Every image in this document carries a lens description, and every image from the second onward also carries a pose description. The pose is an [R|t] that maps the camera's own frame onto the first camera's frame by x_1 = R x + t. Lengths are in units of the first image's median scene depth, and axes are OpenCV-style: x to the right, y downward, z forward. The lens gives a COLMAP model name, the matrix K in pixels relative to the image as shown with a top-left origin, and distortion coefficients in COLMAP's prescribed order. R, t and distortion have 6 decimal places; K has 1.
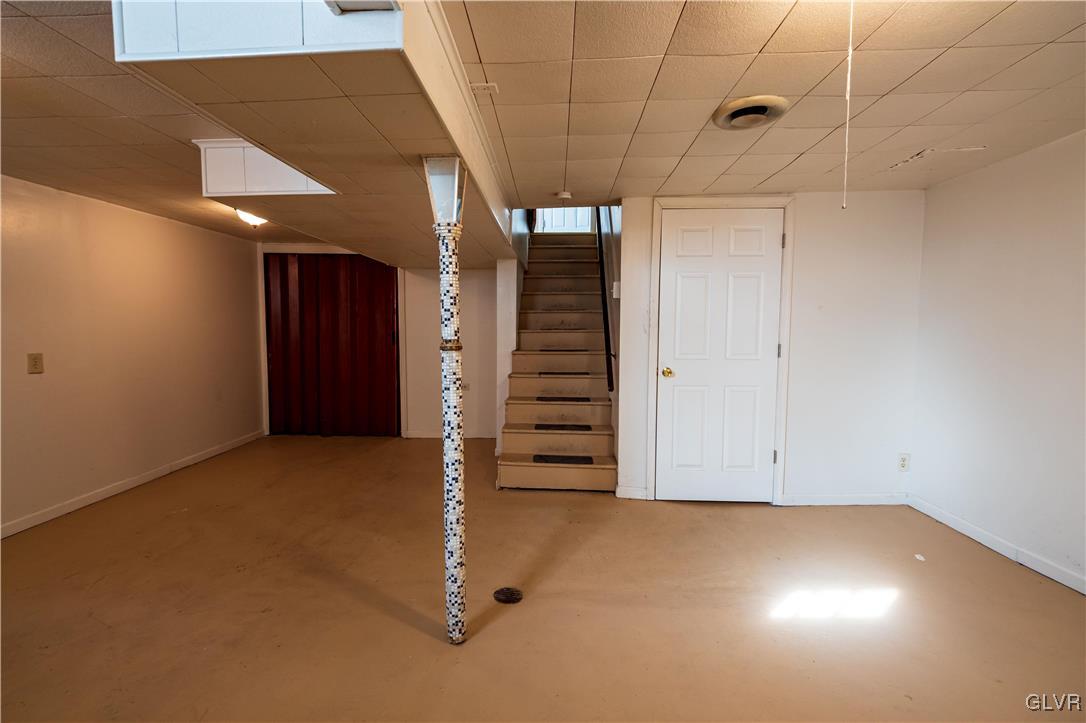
lens RADIAL K [[456.1, 0, 543.0], [0, 456.1, 361.5], [0, 0, 1]] dist [0.016398, -0.014550]
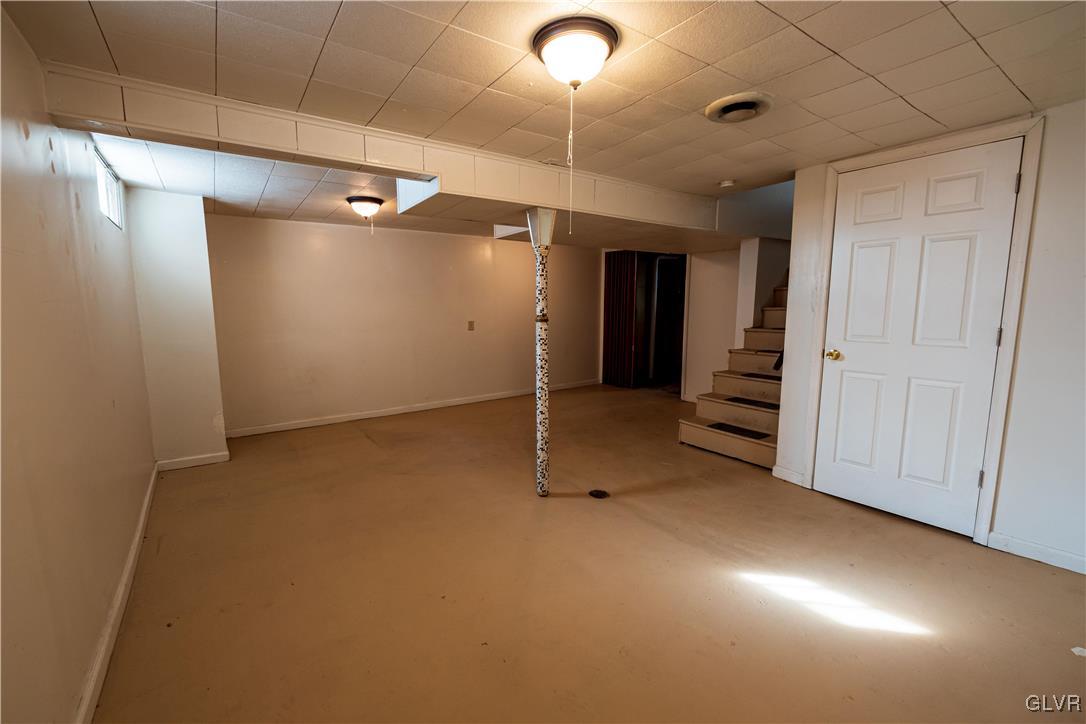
lens RADIAL K [[456.1, 0, 543.0], [0, 456.1, 362.0], [0, 0, 1]] dist [0.016398, -0.014550]
pose [[0.619827, 0.090221, -0.779535, 0.635839], [-0.051143, 0.995901, 0.074597, -0.001185], [0.783070, -0.006369, 0.621901, -0.022336]]
